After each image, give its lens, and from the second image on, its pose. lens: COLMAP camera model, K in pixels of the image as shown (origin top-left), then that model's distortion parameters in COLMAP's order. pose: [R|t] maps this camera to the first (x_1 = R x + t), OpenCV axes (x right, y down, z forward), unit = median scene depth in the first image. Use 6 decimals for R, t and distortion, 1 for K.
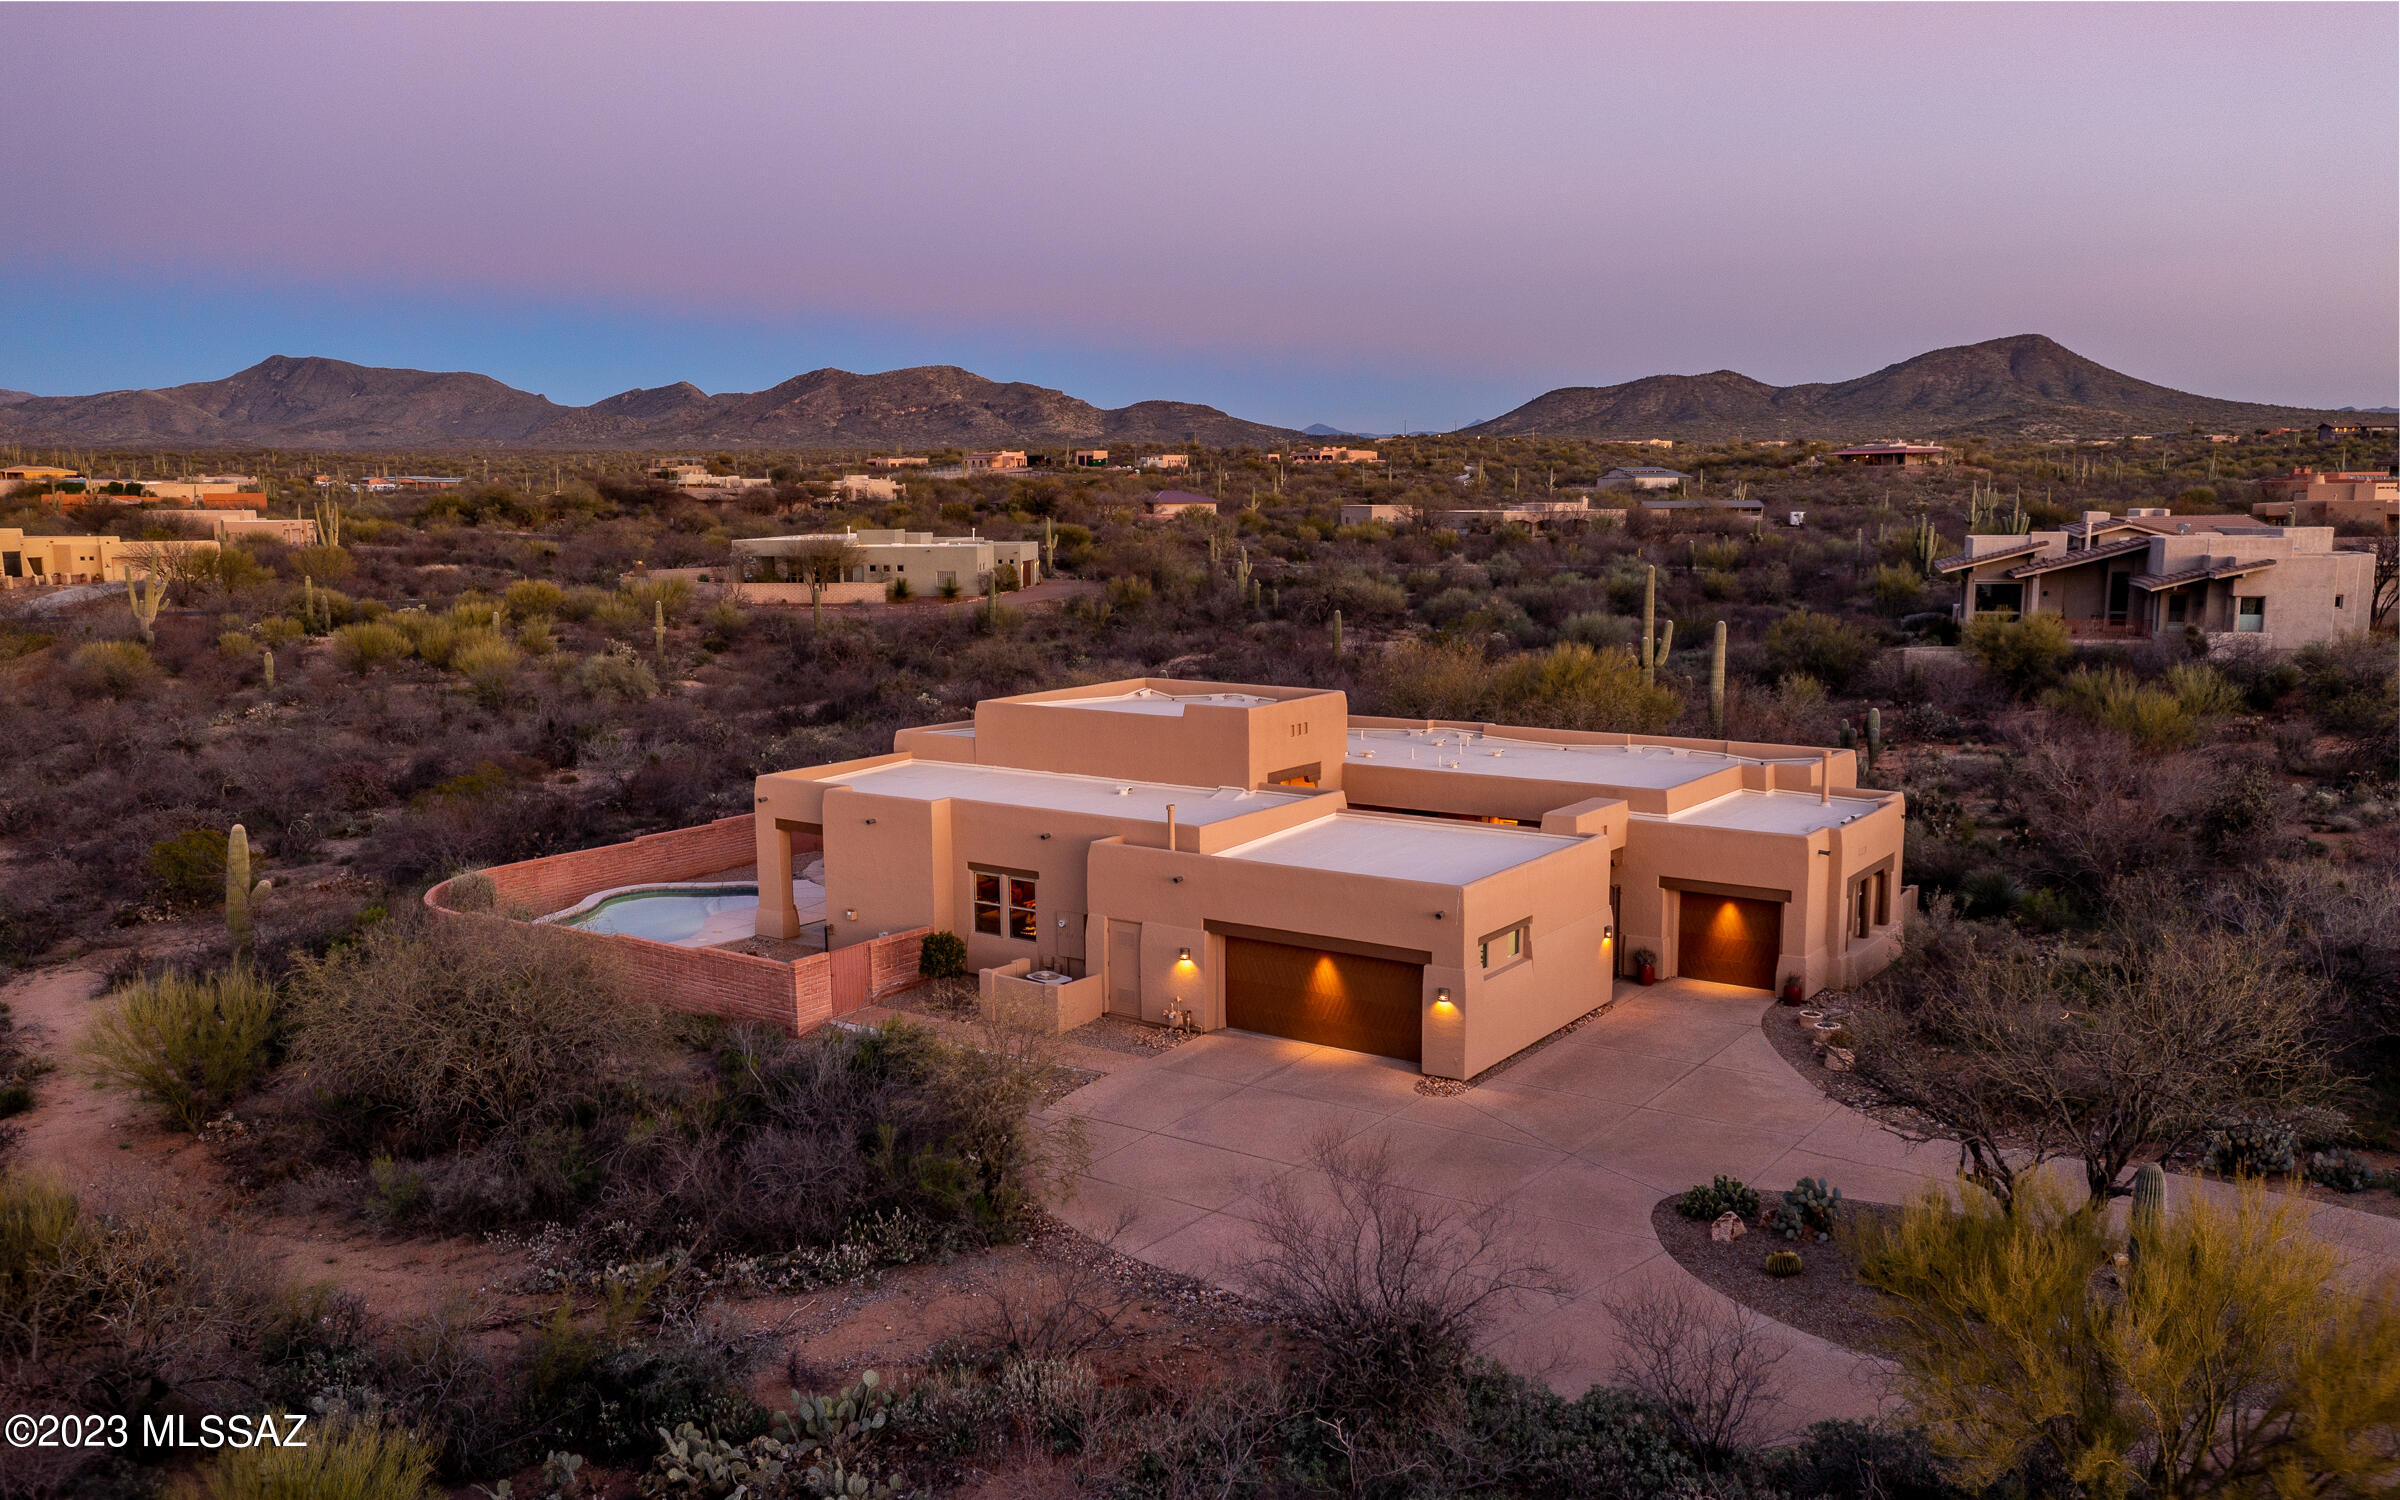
lens RADIAL K [[1915.1, 0, 1192.1], [0, 1915.1, 754.3], [0, 0, 1]] dist [-0.010679, 0.019771]
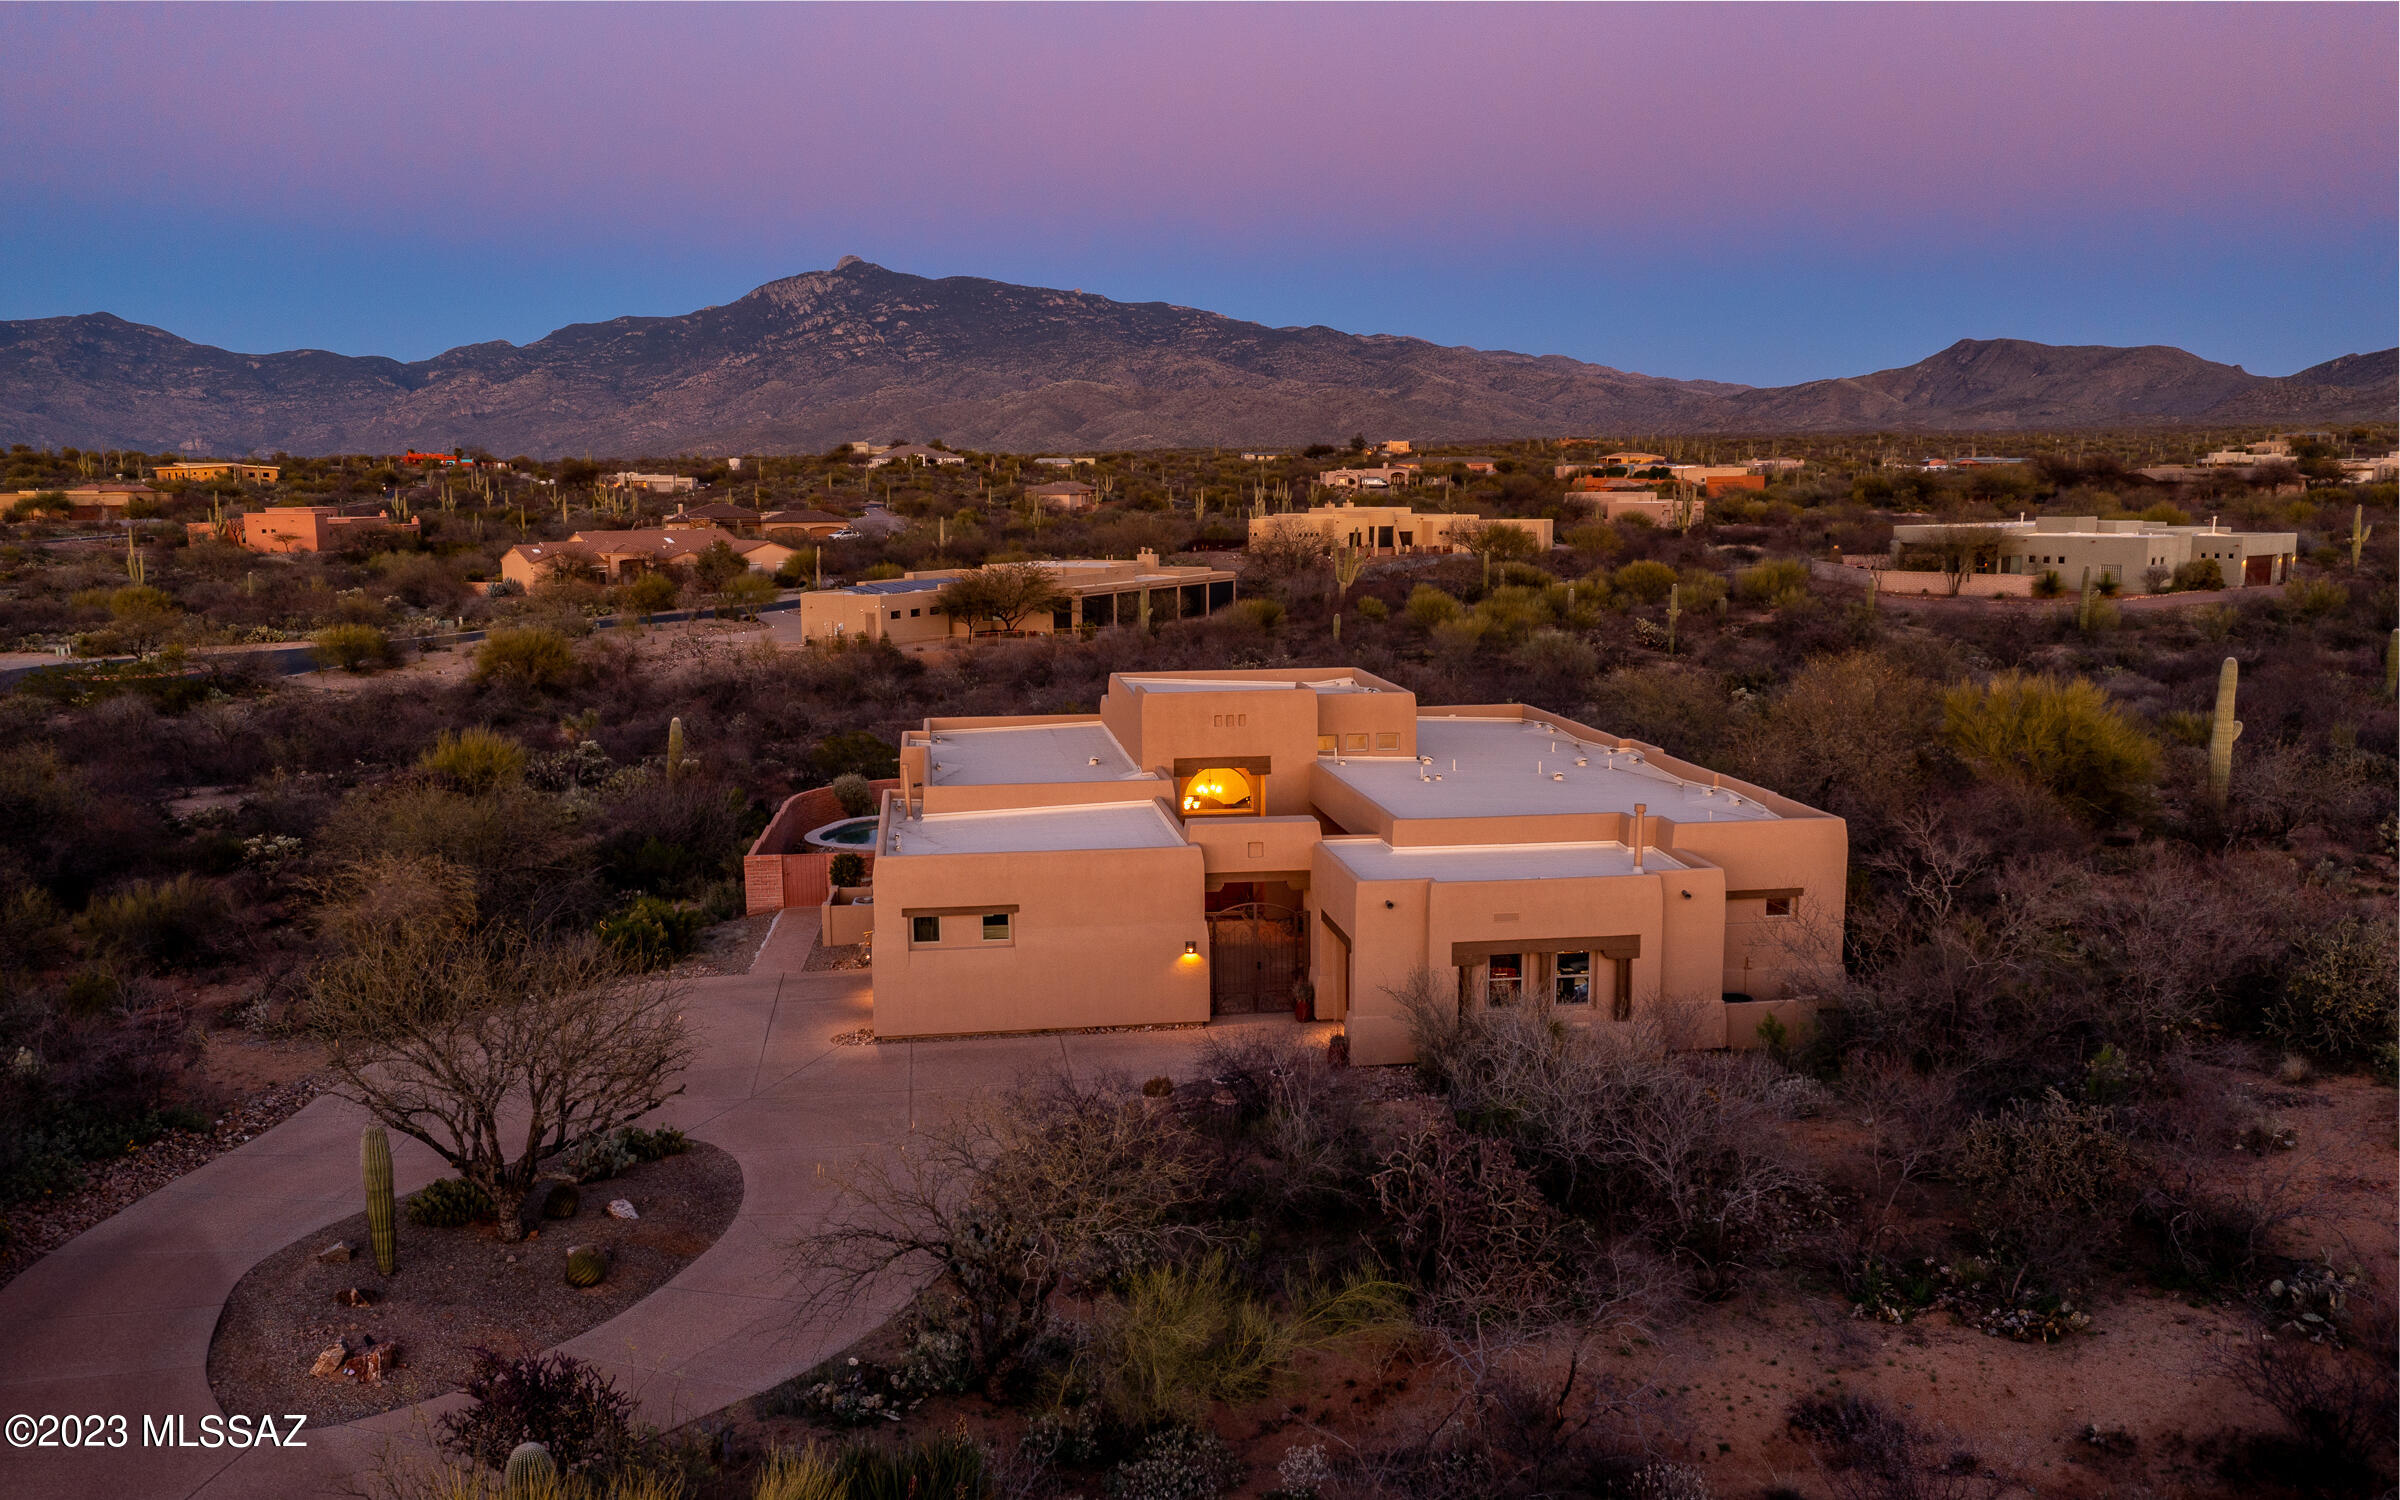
lens RADIAL K [[1915.1, 0, 1192.1], [0, 1915.1, 754.3], [0, 0, 1]] dist [-0.010679, 0.019771]
pose [[0.671681, 0.101963, -0.733790, 0.110515], [-0.094350, 0.994191, 0.051783, -0.006458], [0.734808, 0.034451, 0.677400, 0.041982]]
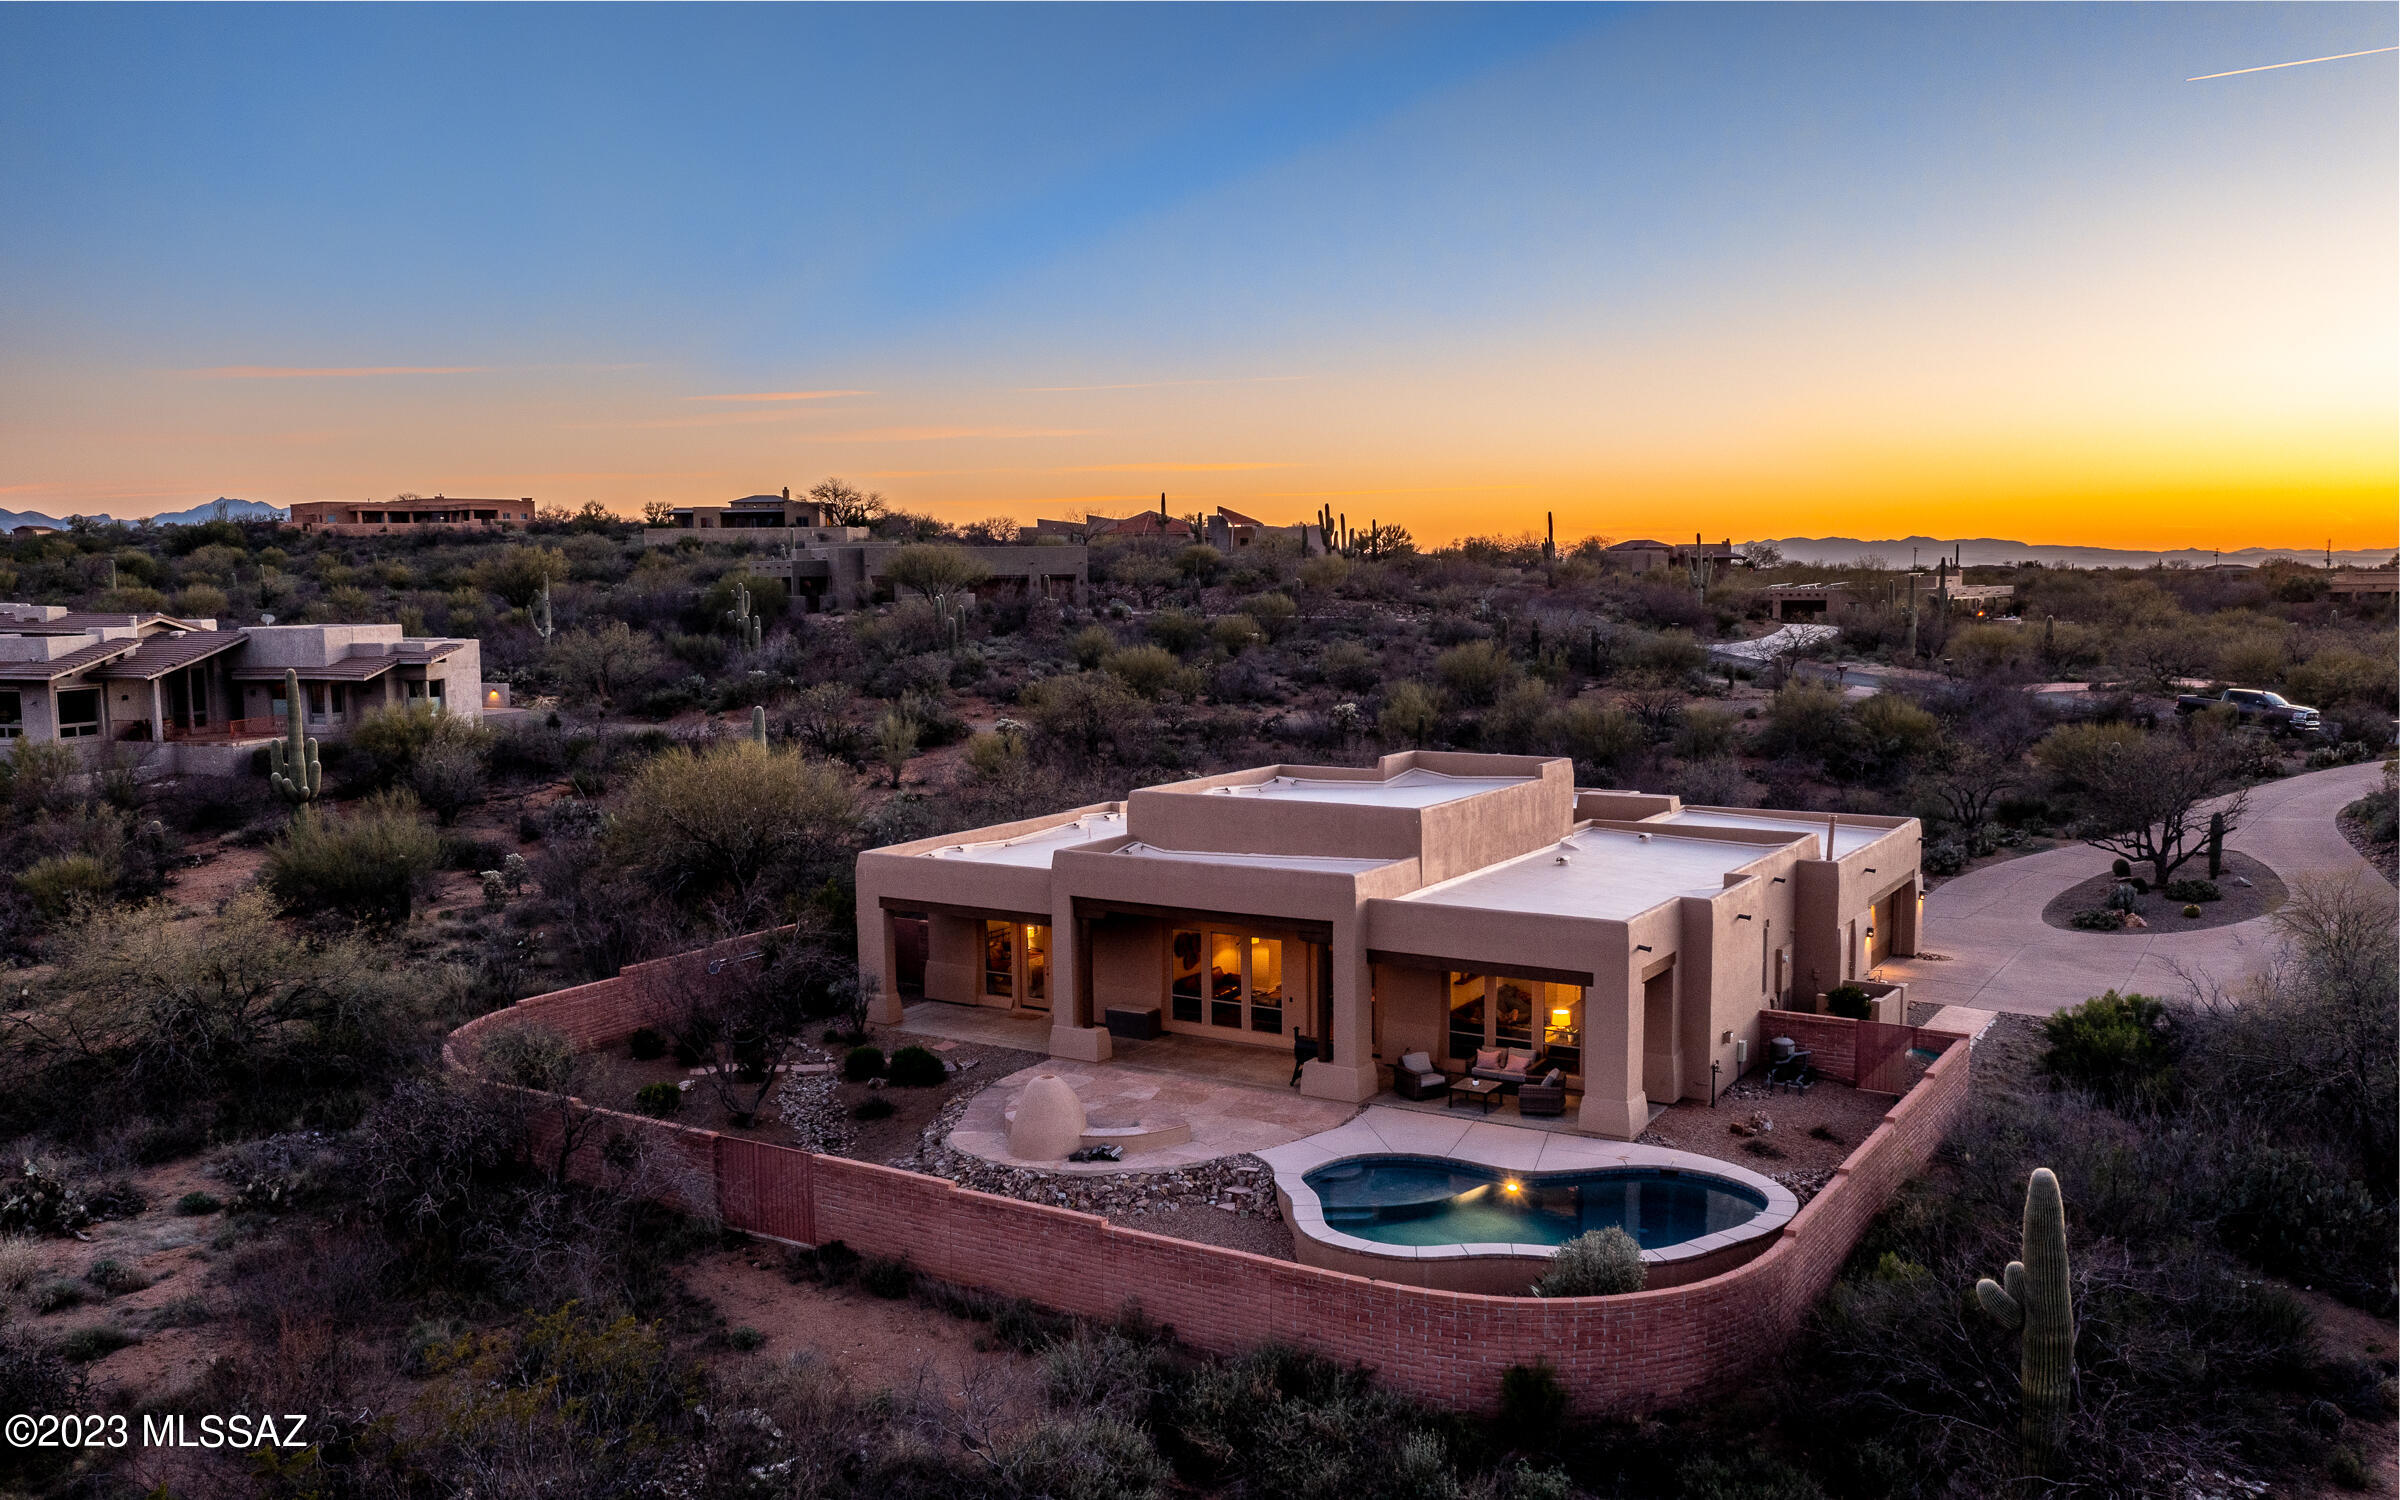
lens RADIAL K [[1915.1, 0, 1192.1], [0, 1915.1, 754.3], [0, 0, 1]] dist [-0.010679, 0.019771]
pose [[-0.093965, -0.078876, 0.992446, -0.133354], [0.140815, 0.985782, 0.091679, -0.020382], [-0.985567, 0.148366, -0.081522, 0.173577]]
